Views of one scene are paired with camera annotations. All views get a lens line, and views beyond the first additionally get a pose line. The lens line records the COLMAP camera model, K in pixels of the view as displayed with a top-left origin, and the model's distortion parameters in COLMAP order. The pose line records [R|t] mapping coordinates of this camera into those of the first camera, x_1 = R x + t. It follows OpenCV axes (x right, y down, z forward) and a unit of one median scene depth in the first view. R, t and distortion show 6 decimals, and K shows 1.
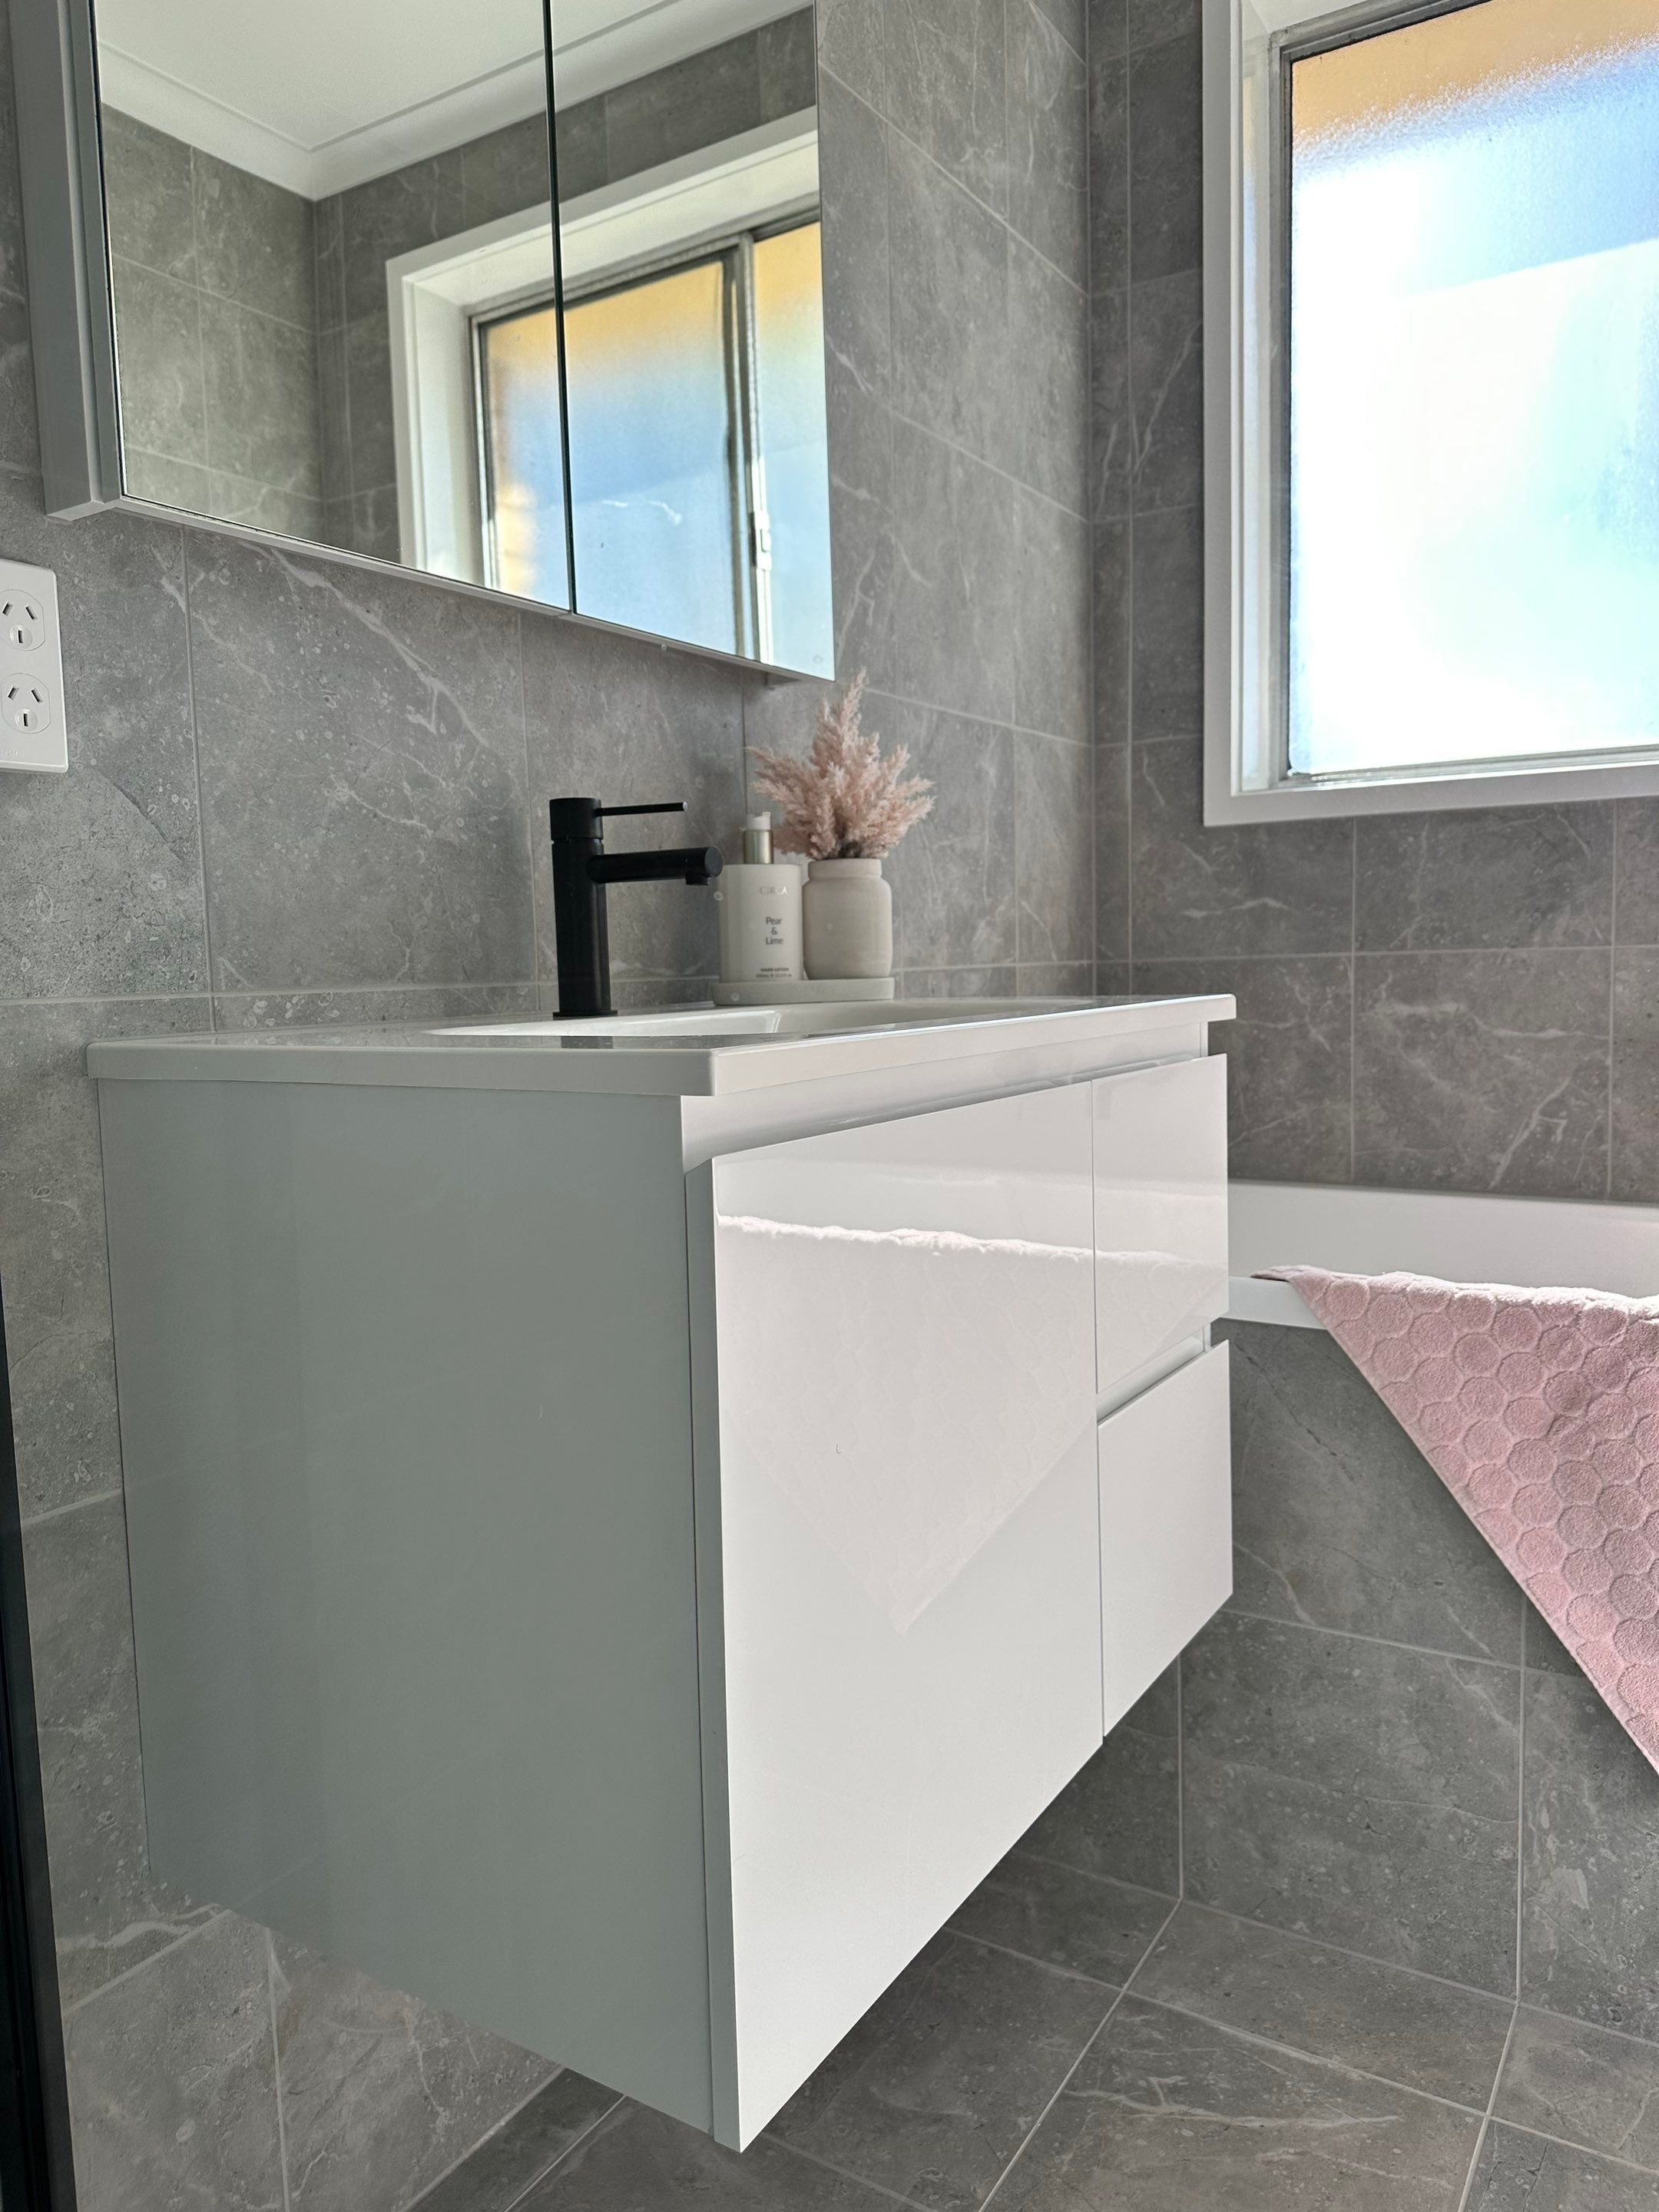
lens RADIAL K [[1561.3, 0, 823.3], [0, 1561.3, 1109.6], [0, 0, 1]] dist [0.053795, -0.067484]
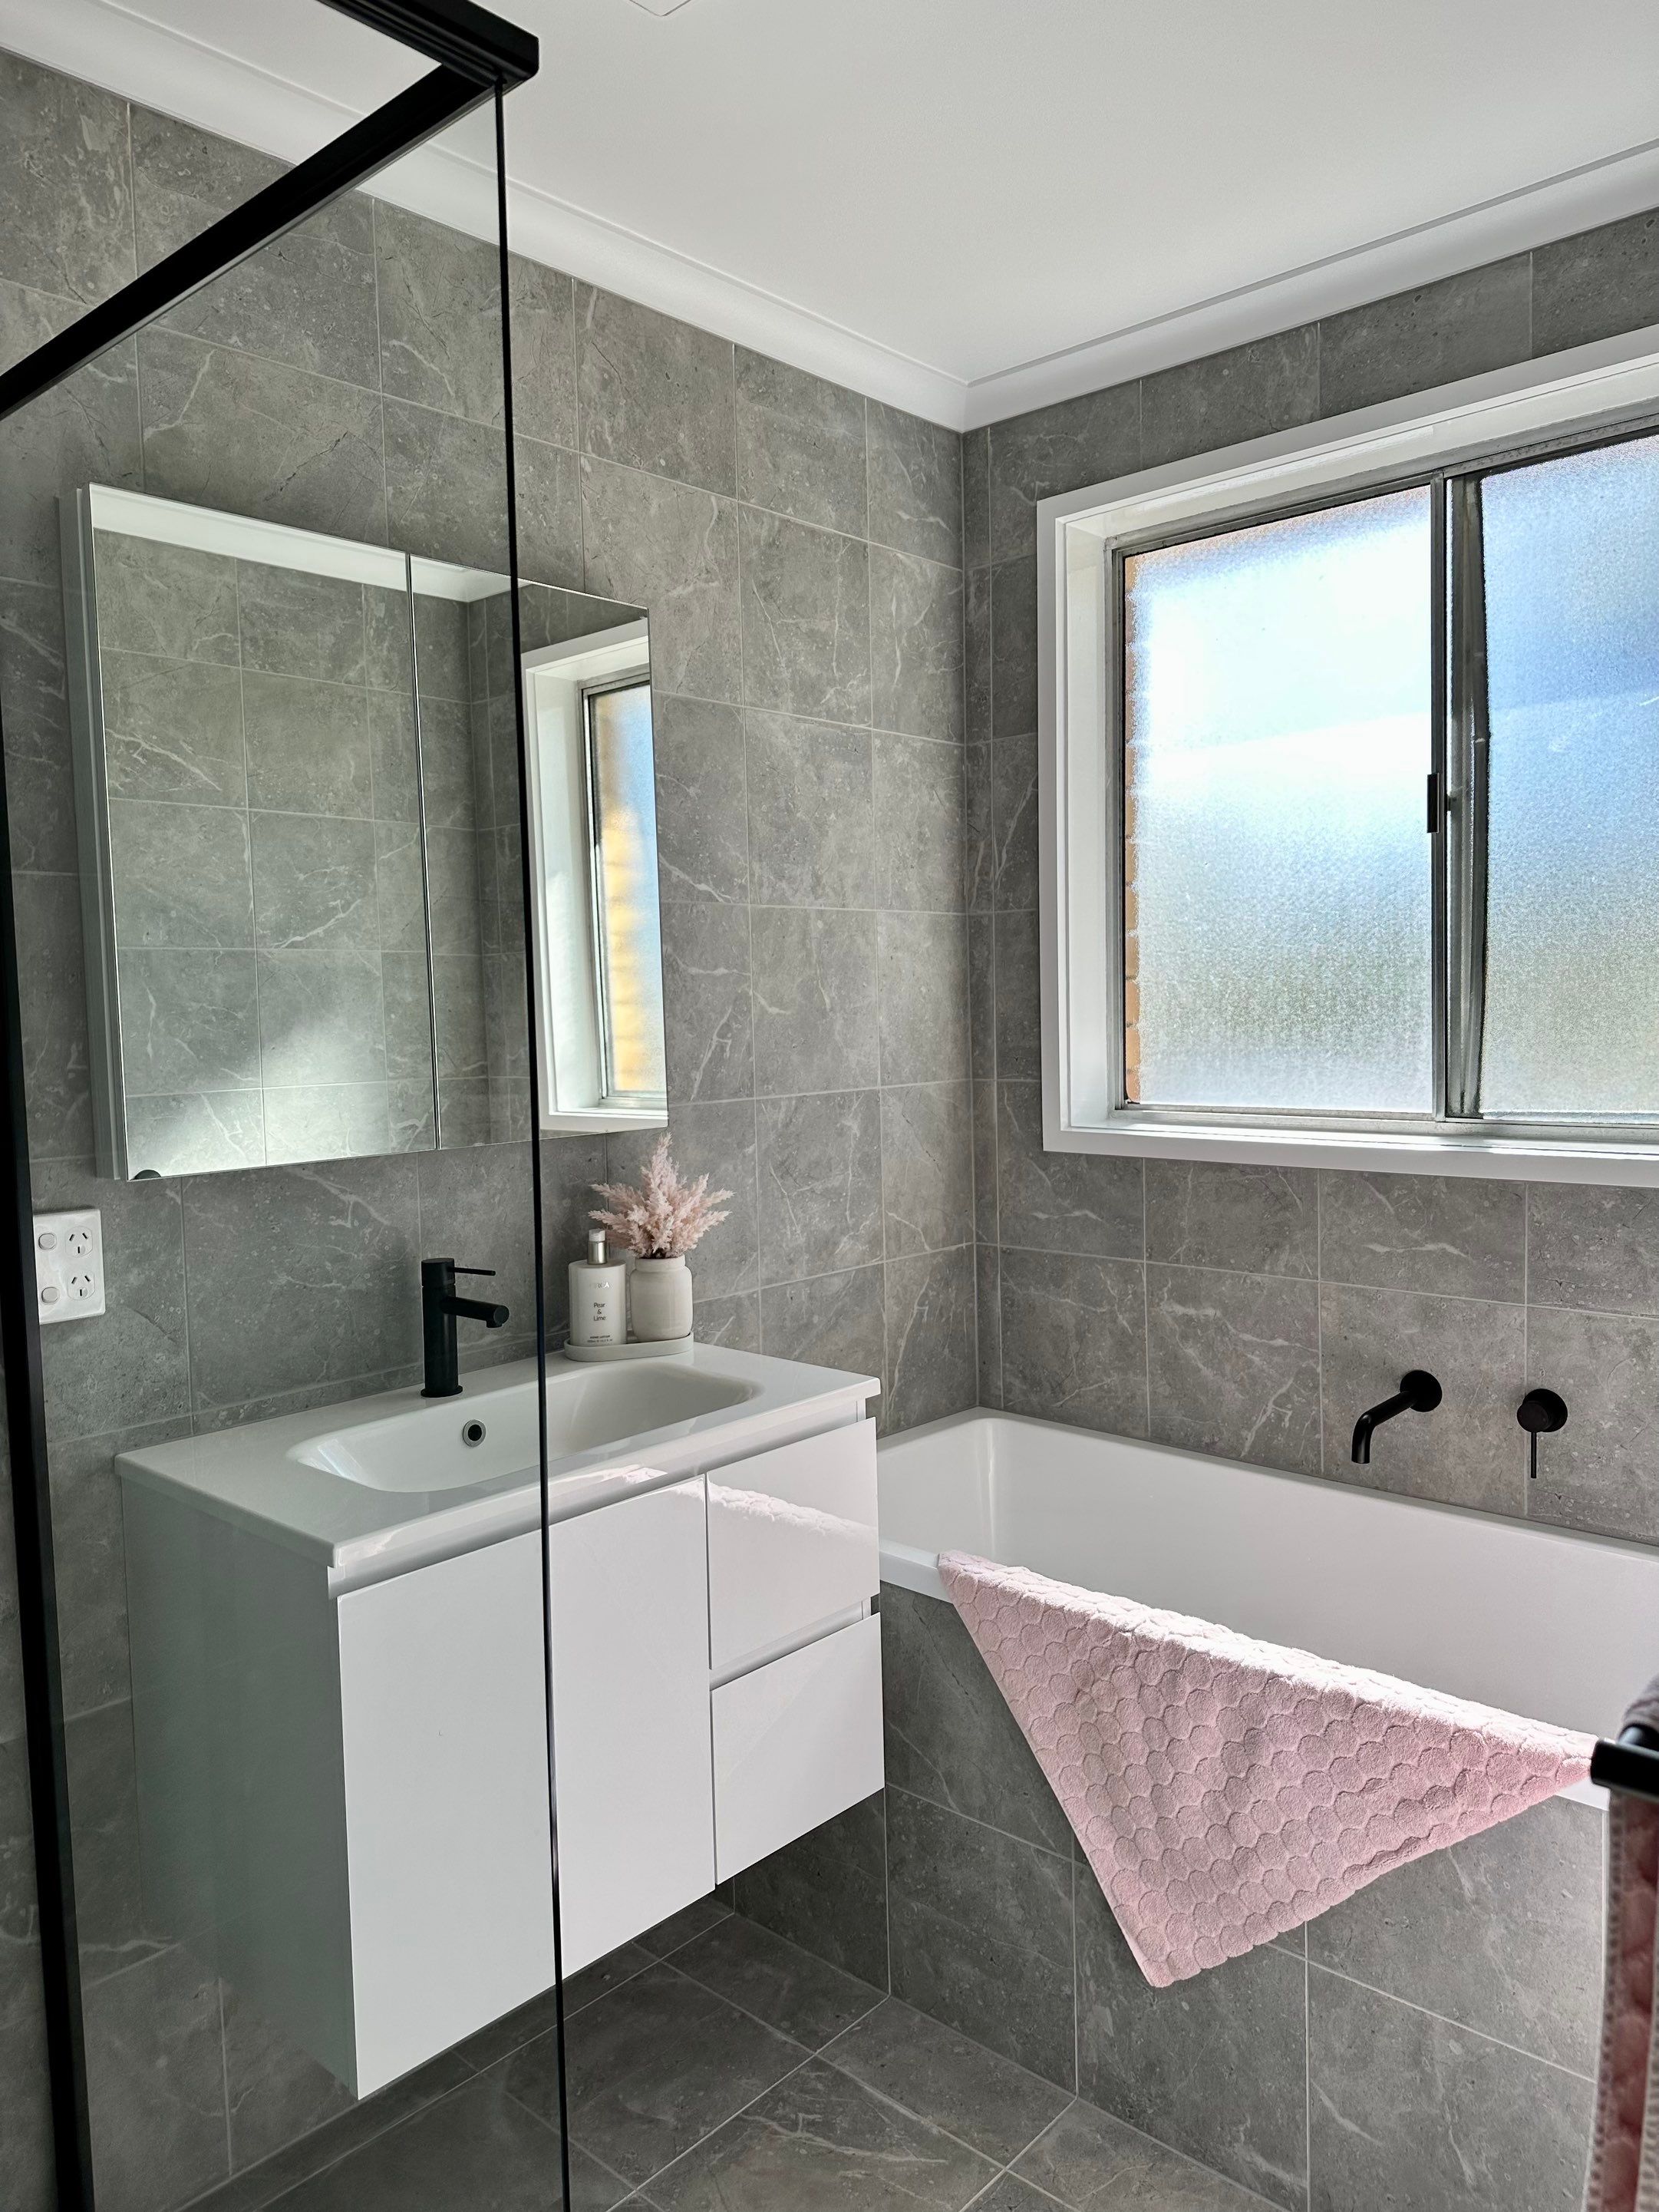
lens RADIAL K [[1561.1, 0, 831.4], [0, 1561.1, 1103.0], [0, 0, 1]] dist [0.053795, -0.067484]
pose [[0.983524, 0.016681, -0.180005, 0.378398], [-0.020297, 0.999627, -0.018262, -0.242812], [0.179633, 0.021614, 0.983496, -0.371590]]
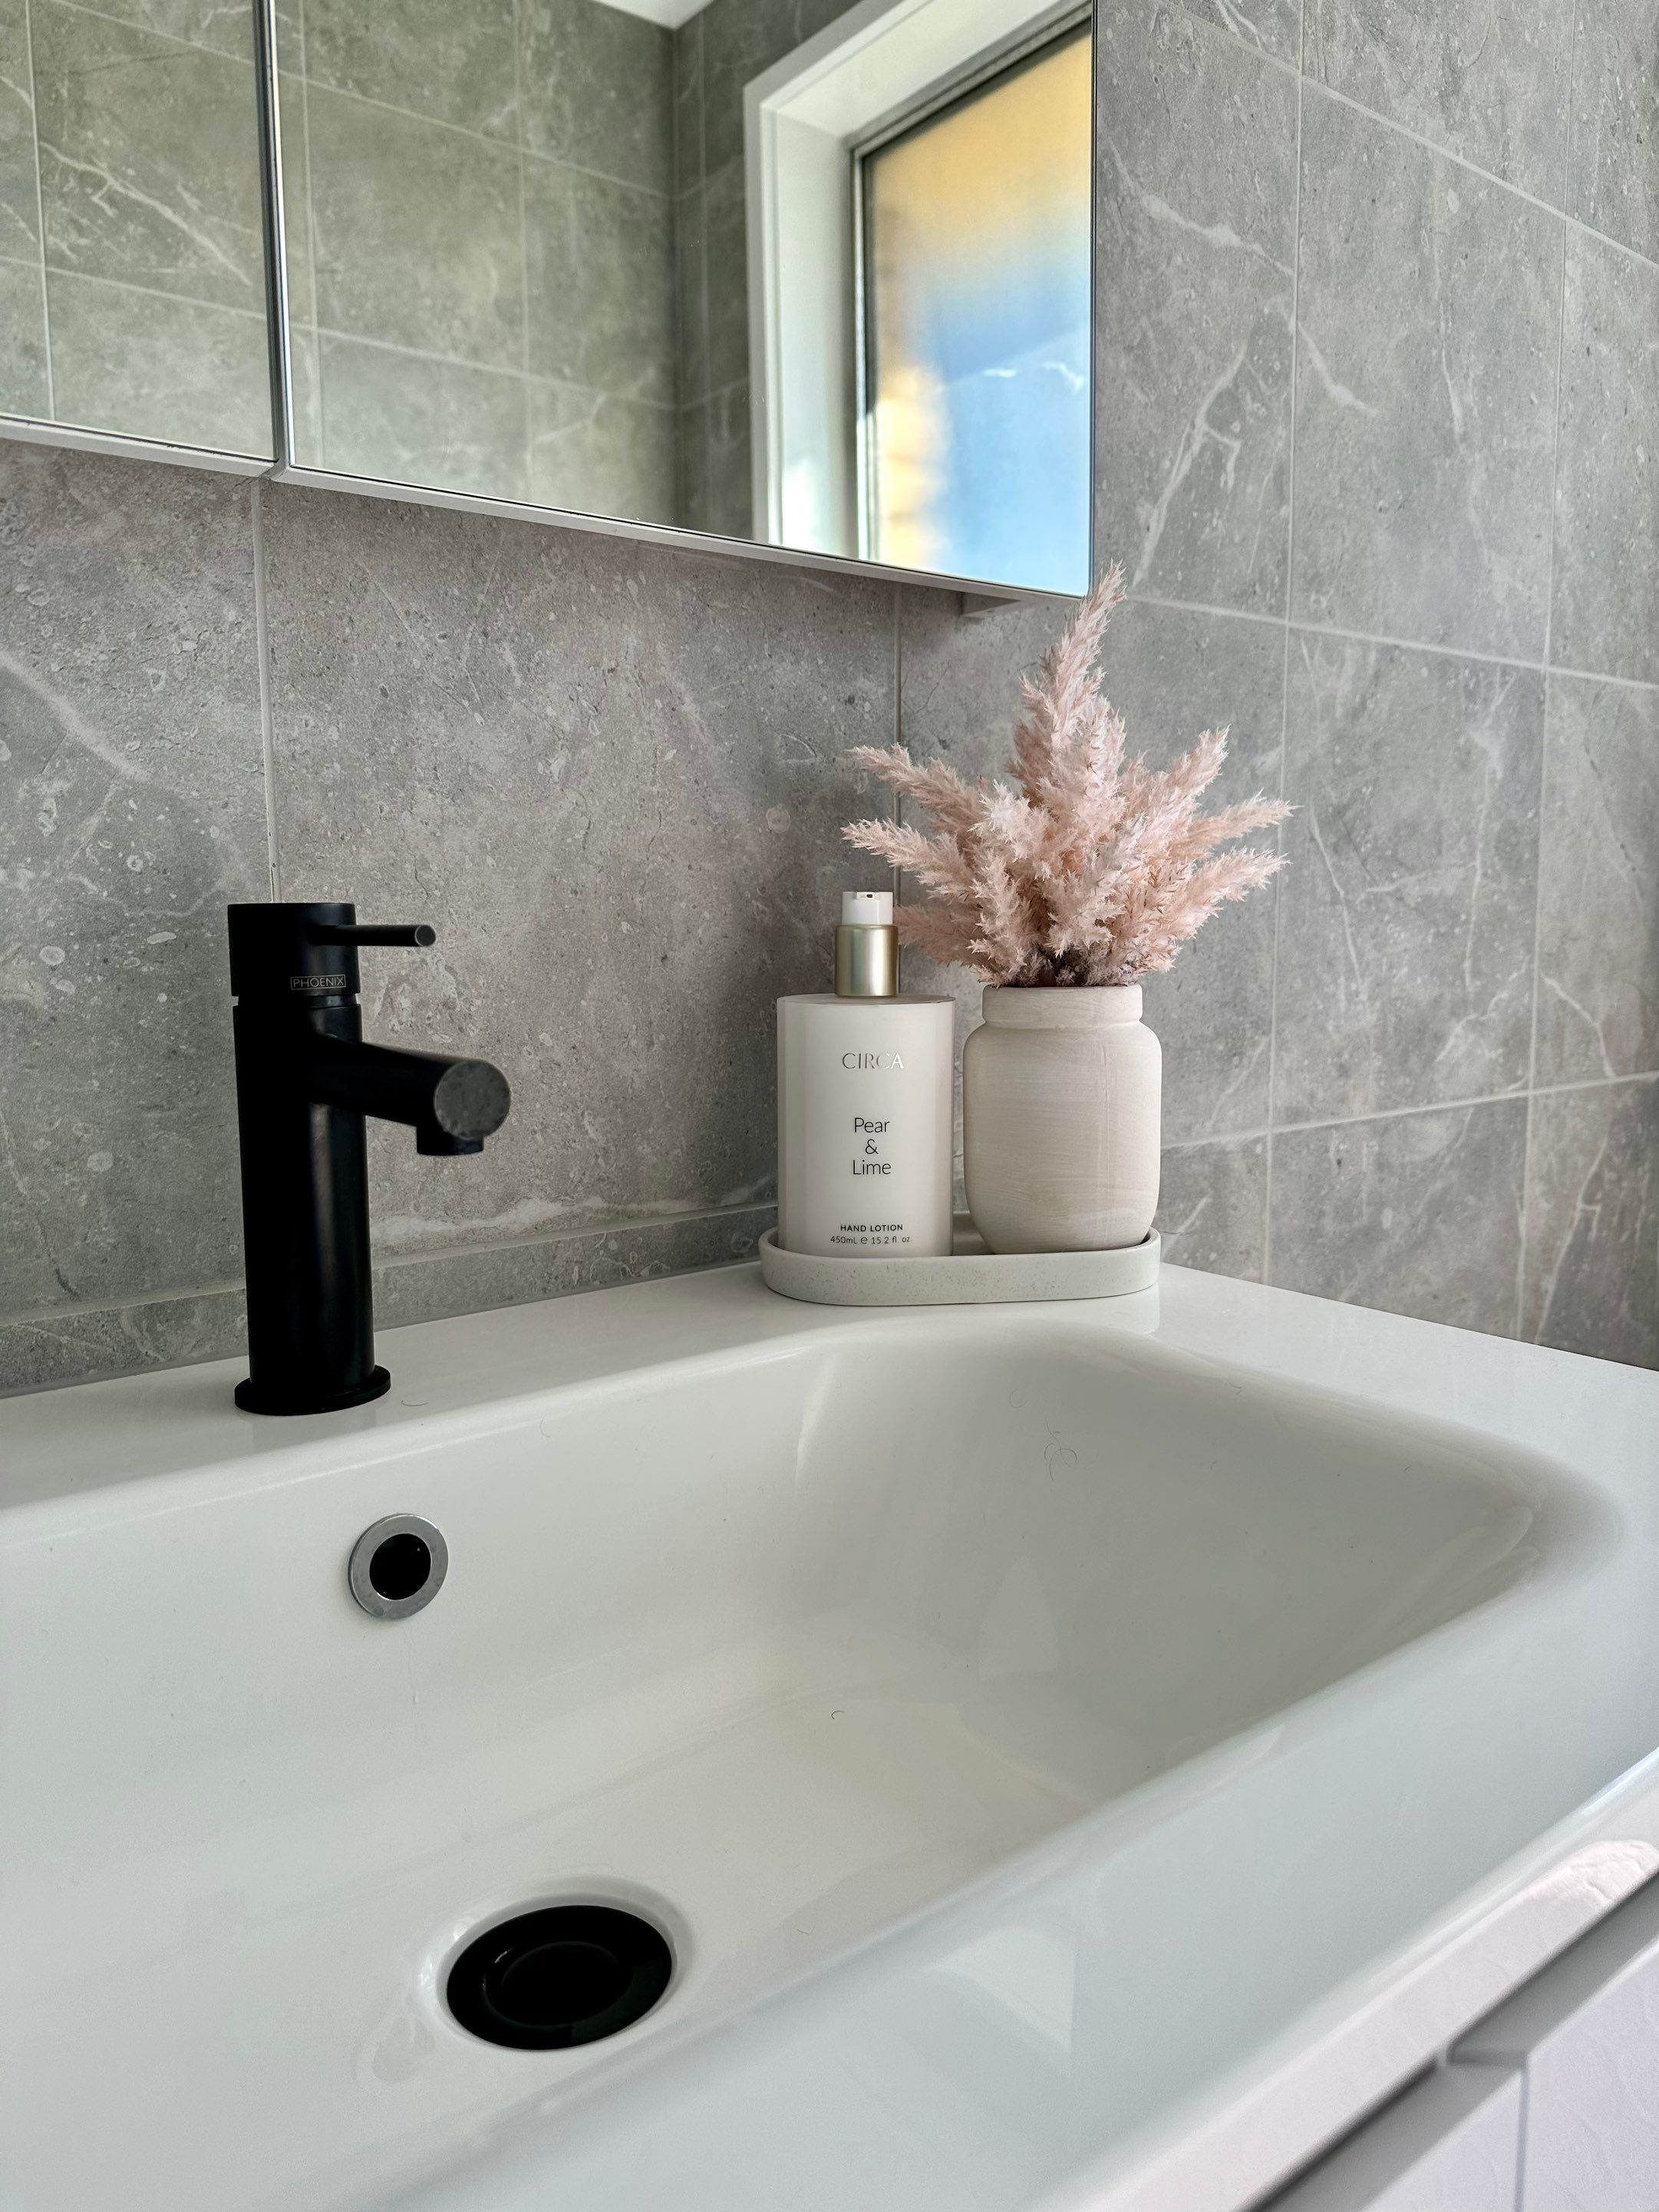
lens RADIAL K [[1561.1, 0, 821.5], [0, 1561.1, 1088.8], [0, 0, 1]] dist [0.053795, -0.067484]
pose [[0.939503, 0.059615, -0.337314, 0.091164], [-0.050382, 0.998079, 0.036068, -0.121936], [0.338817, -0.016892, 0.940701, 0.460024]]
